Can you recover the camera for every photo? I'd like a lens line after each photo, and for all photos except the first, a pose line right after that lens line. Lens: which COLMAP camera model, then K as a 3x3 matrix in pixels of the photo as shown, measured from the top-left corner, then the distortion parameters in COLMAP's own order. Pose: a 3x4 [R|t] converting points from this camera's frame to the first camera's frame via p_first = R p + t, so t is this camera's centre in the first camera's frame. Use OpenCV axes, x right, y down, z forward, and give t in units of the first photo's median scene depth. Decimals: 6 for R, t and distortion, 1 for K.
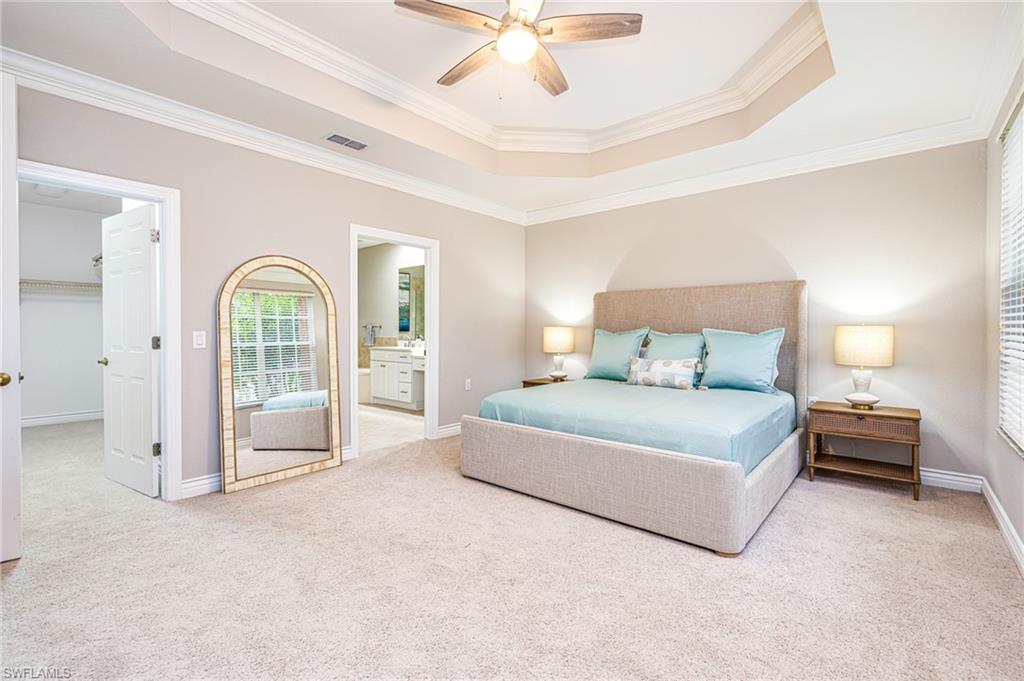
lens RADIAL K [[454.1, 0, 497.1], [0, 454.1, 339.2], [0, 0, 1]] dist [0.001363, 0.000562]
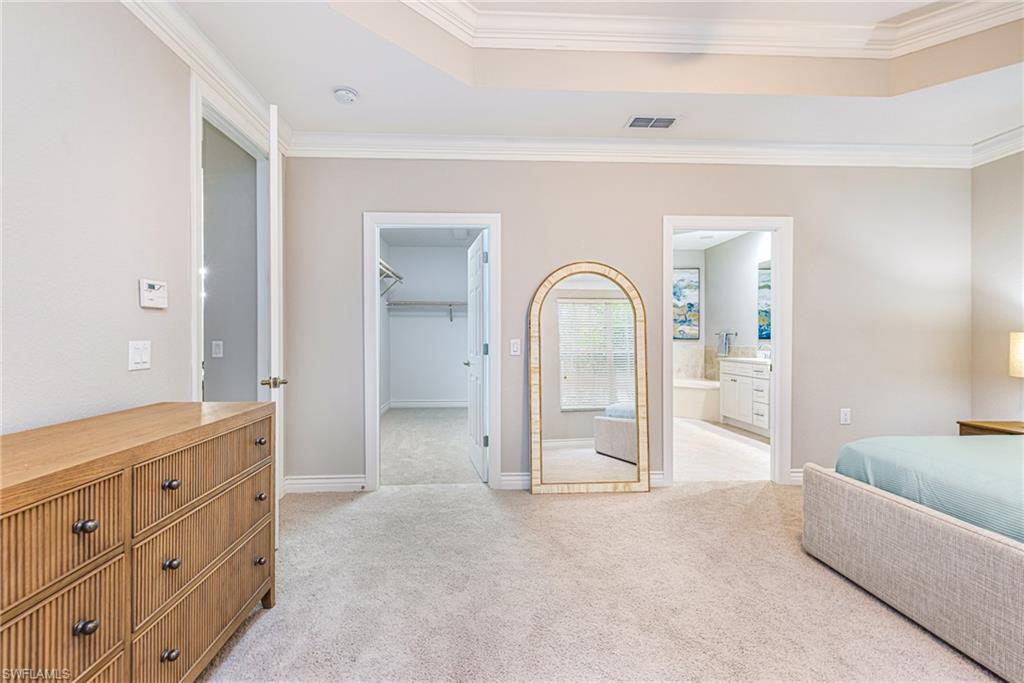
lens RADIAL K [[454.1, 0, 497.1], [0, 454.1, 340.2], [0, 0, 1]] dist [0.001363, 0.000562]
pose [[0.697841, 0.003429, -0.716244, 0.087539], [-0.013827, 0.999867, -0.008686, -0.004571], [0.716119, 0.015965, 0.697796, 0.184180]]
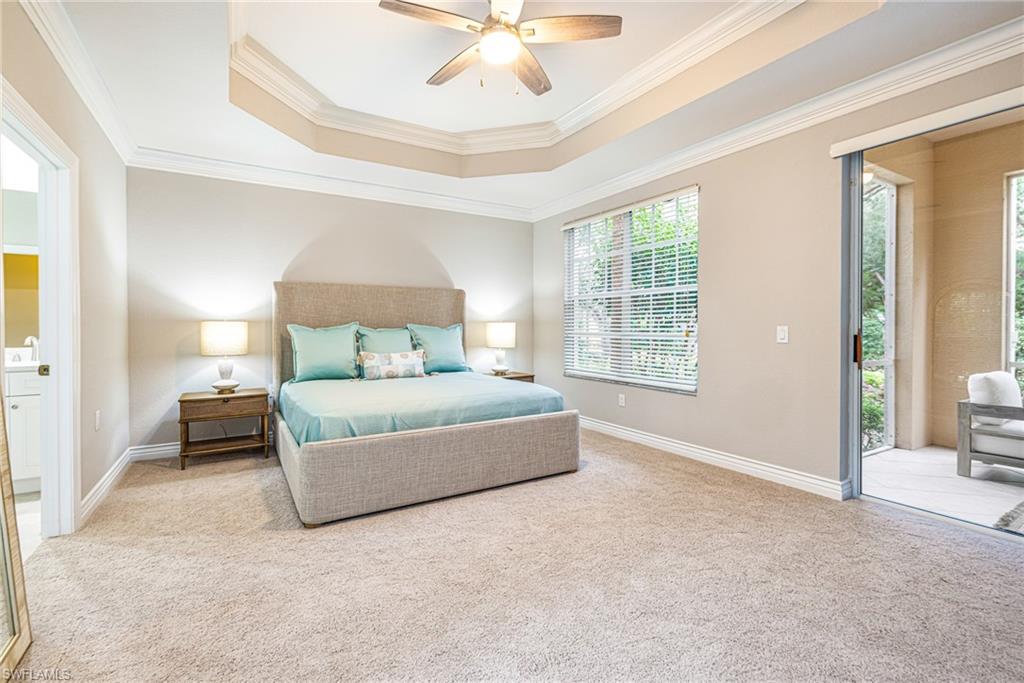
lens RADIAL K [[454.1, 0, 497.1], [0, 454.1, 340.2], [0, 0, 1]] dist [0.001363, 0.000562]
pose [[0.309345, -0.030066, 0.950475, -0.651905], [0.018897, 0.999497, 0.025466, -0.008544], [-0.950762, 0.010083, 0.309757, 0.484633]]
